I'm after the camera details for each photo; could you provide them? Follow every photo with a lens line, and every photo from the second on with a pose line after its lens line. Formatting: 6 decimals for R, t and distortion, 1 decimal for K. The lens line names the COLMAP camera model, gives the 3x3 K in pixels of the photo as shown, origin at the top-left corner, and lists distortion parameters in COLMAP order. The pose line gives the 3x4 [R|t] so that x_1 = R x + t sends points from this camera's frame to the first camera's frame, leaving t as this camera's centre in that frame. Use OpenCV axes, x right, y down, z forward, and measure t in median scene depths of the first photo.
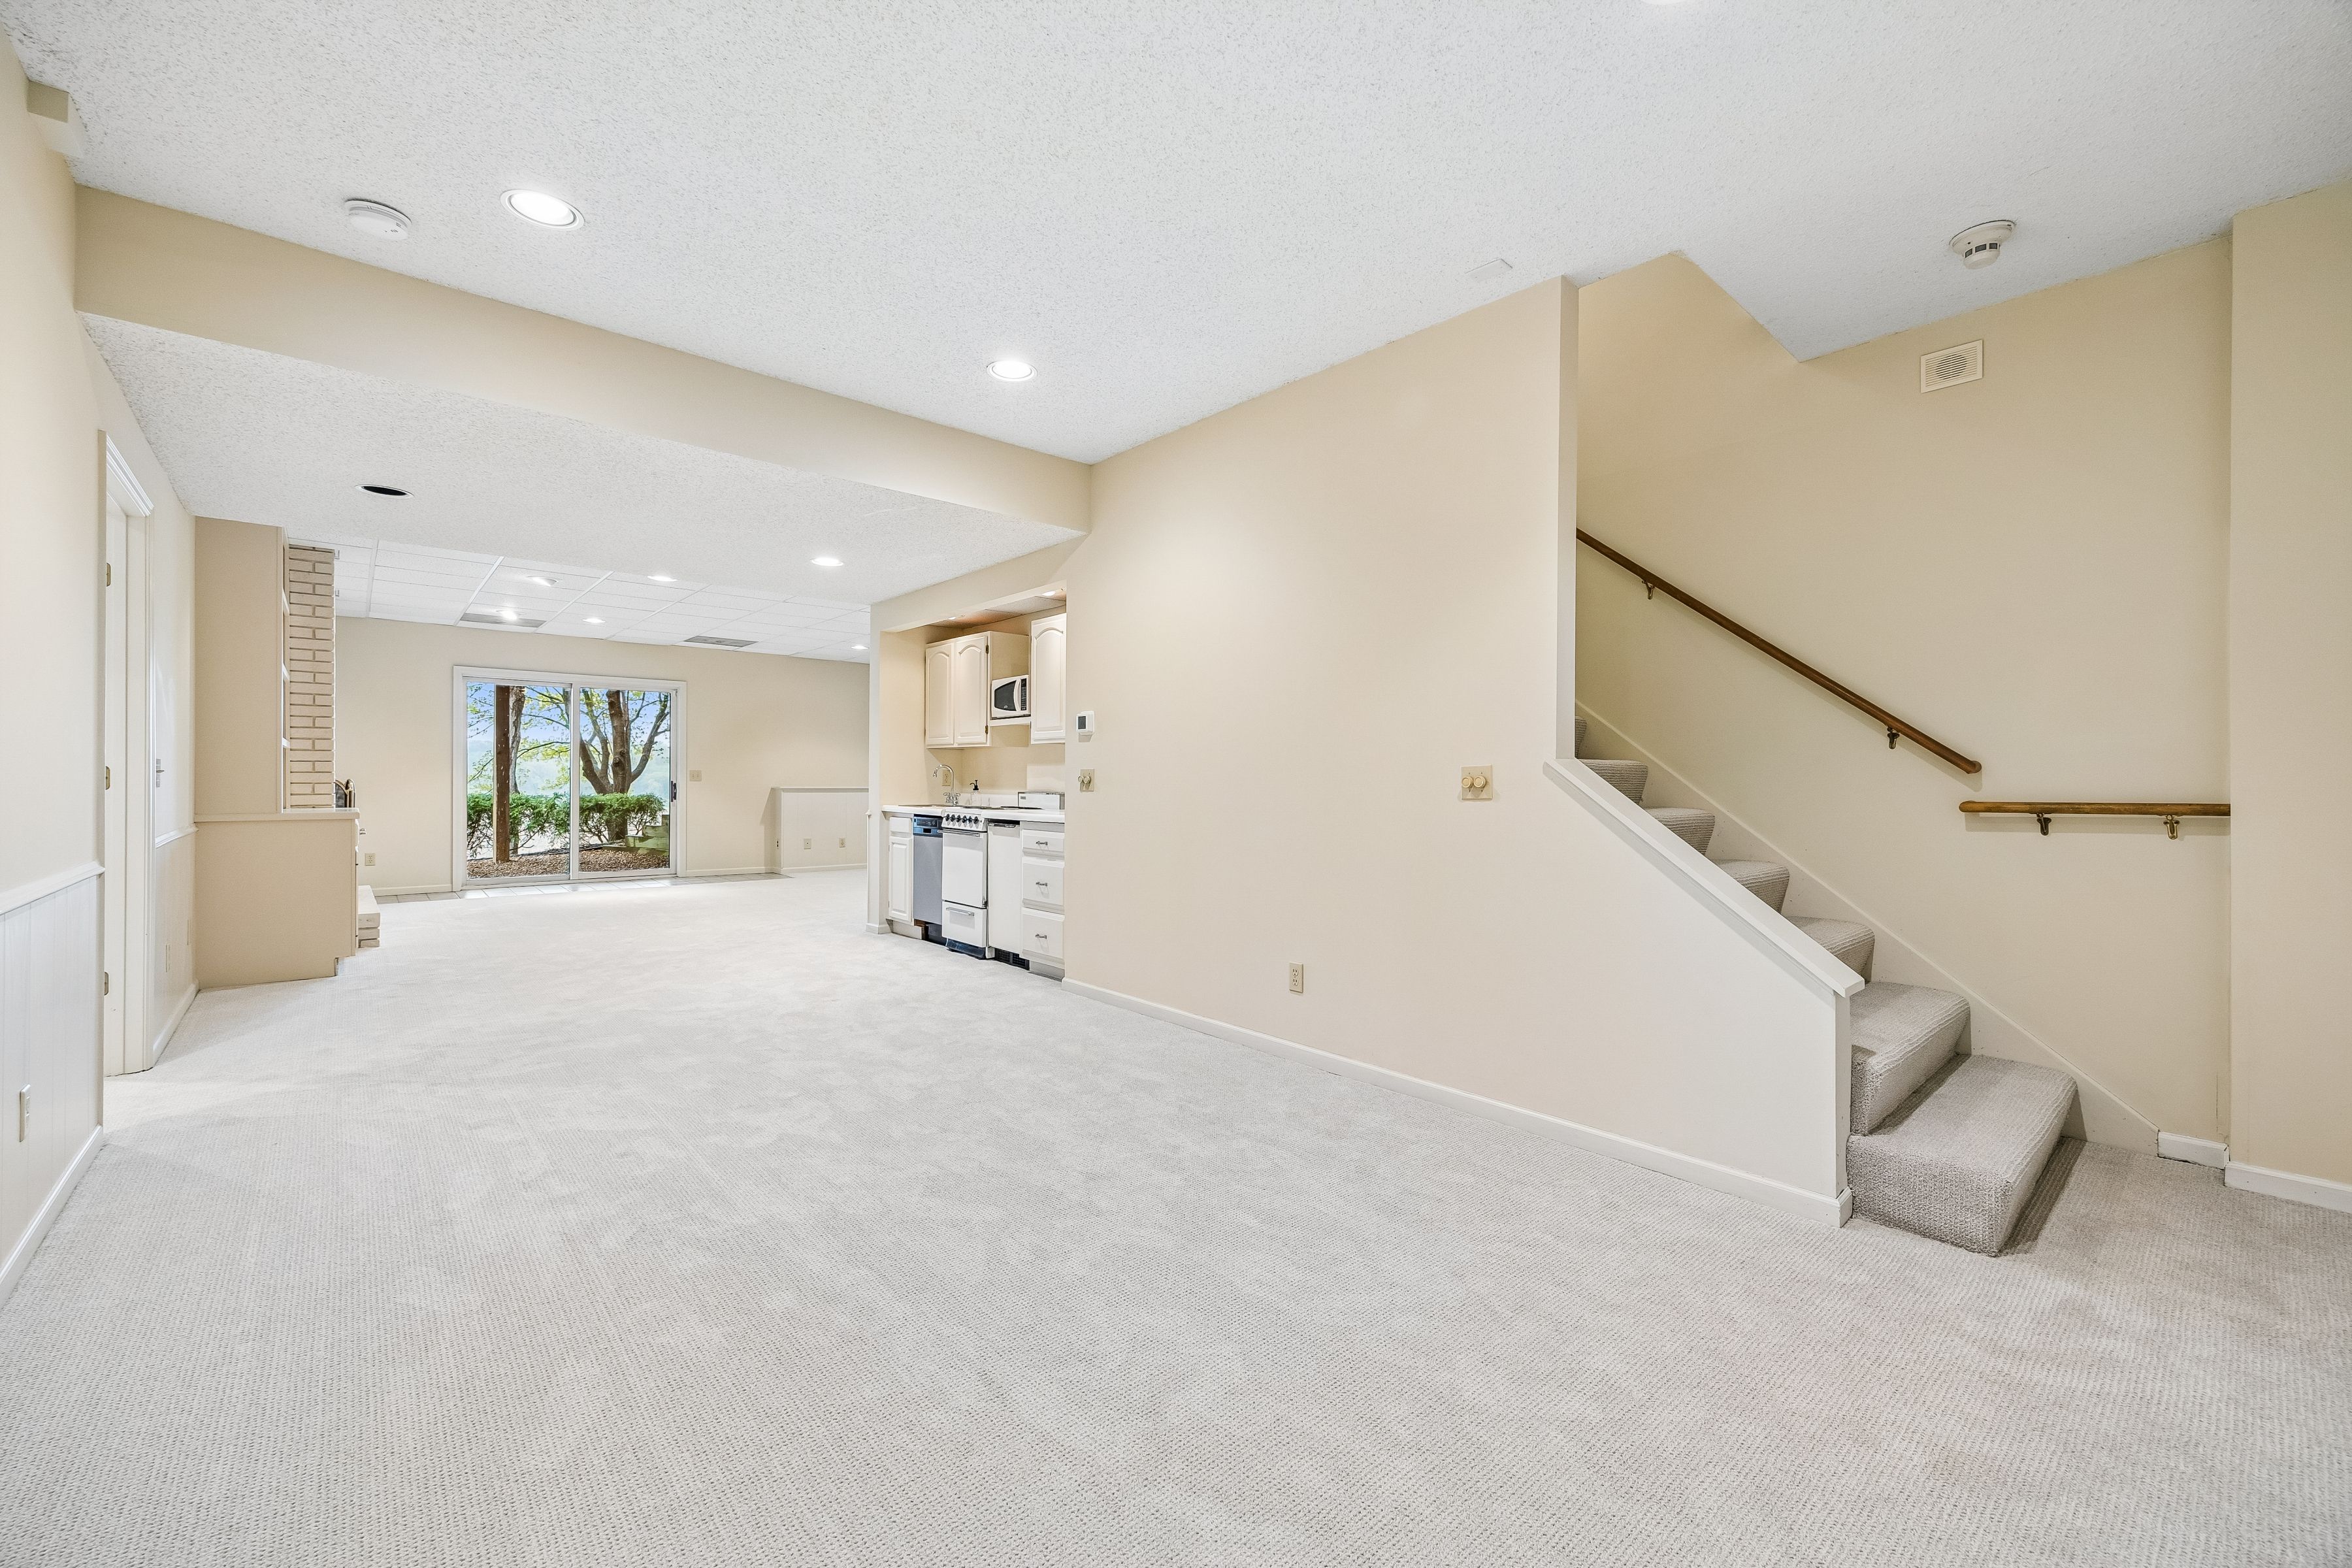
lens RADIAL K [[951.5, 0, 1180.9], [0, 951.5, 778.2], [0, 0, 1]] dist [0.013557, 0.000012]
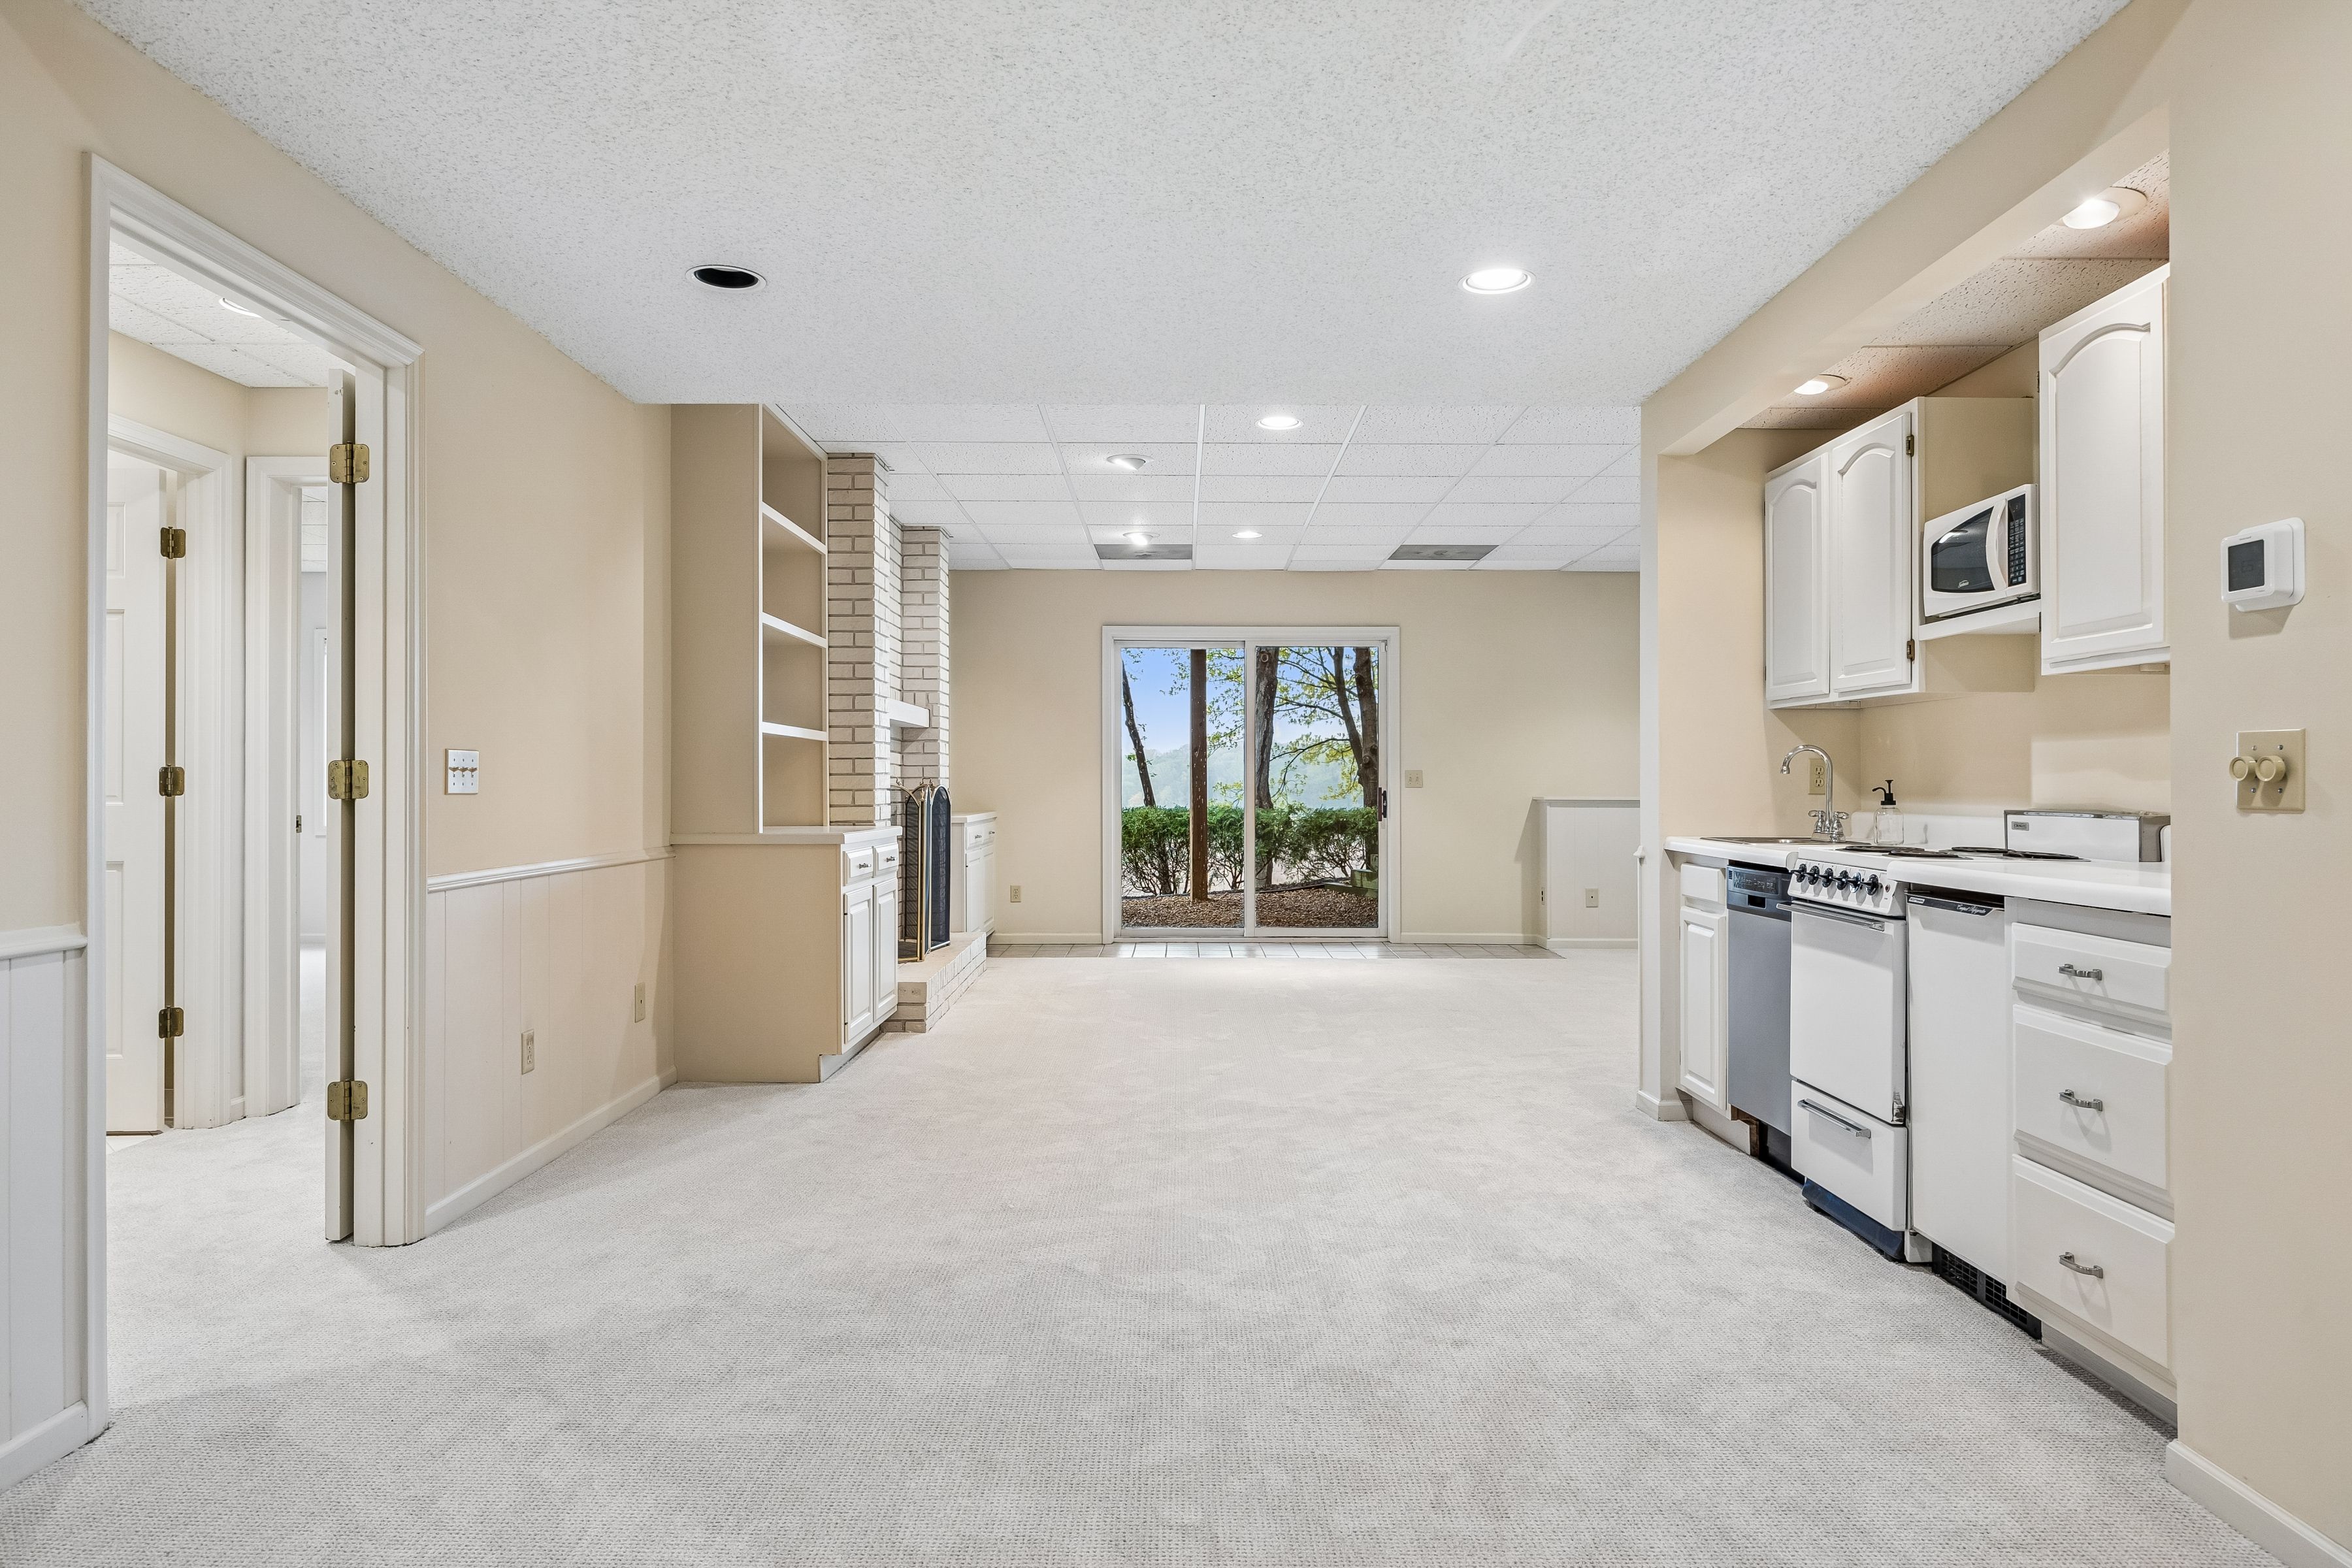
lens RADIAL K [[1401.2, 0, 1177.1], [0, 1401.2, 770.4], [0, 0, 1]] dist [-0.001172, 0.003145]
pose [[0.754477, -0.011066, -0.656233, -0.053532], [0.003605, 0.999913, -0.012716, 0.004465], [0.656316, 0.007229, 0.754451, 0.363284]]
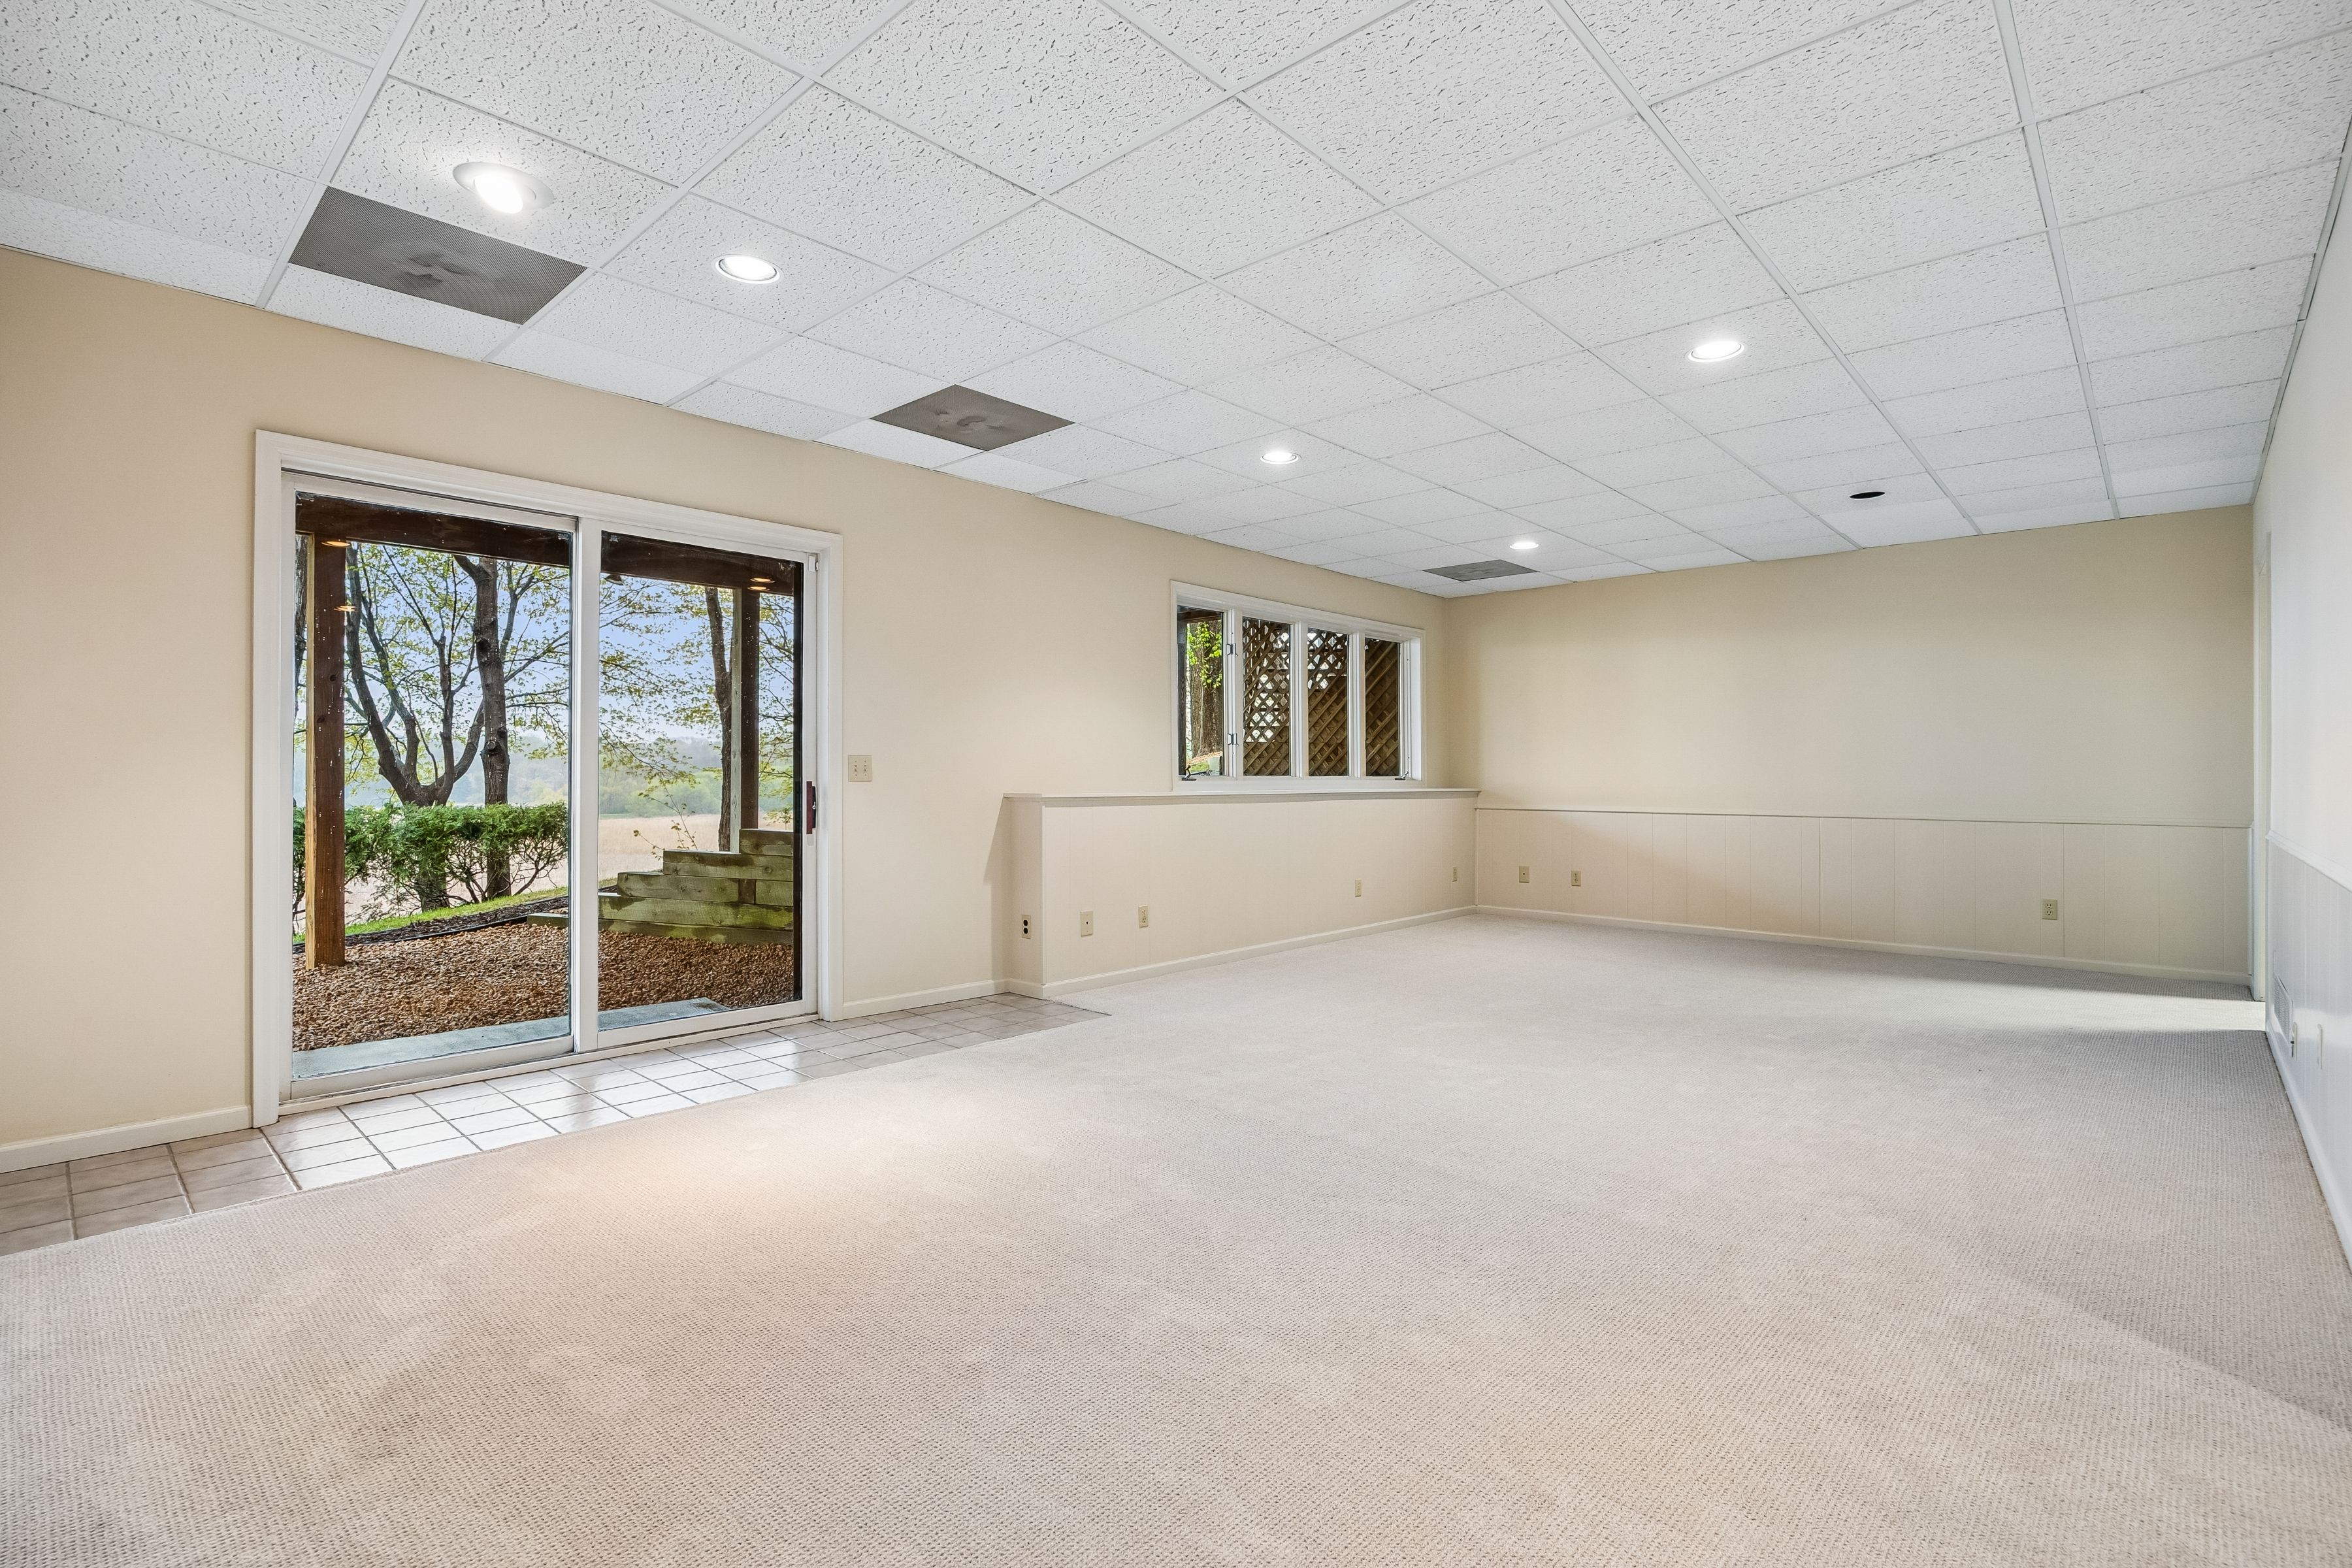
lens RADIAL K [[1103.9, 0, 1166.1], [0, 1103.9, 776.5], [0, 0, 1]] dist [-0.003242, 0.000056]
pose [[0.995679, -0.007150, 0.092582, -0.689480], [0.006649, 0.999962, 0.005709, -0.002302], [-0.092619, -0.005069, 0.995689, 0.852514]]
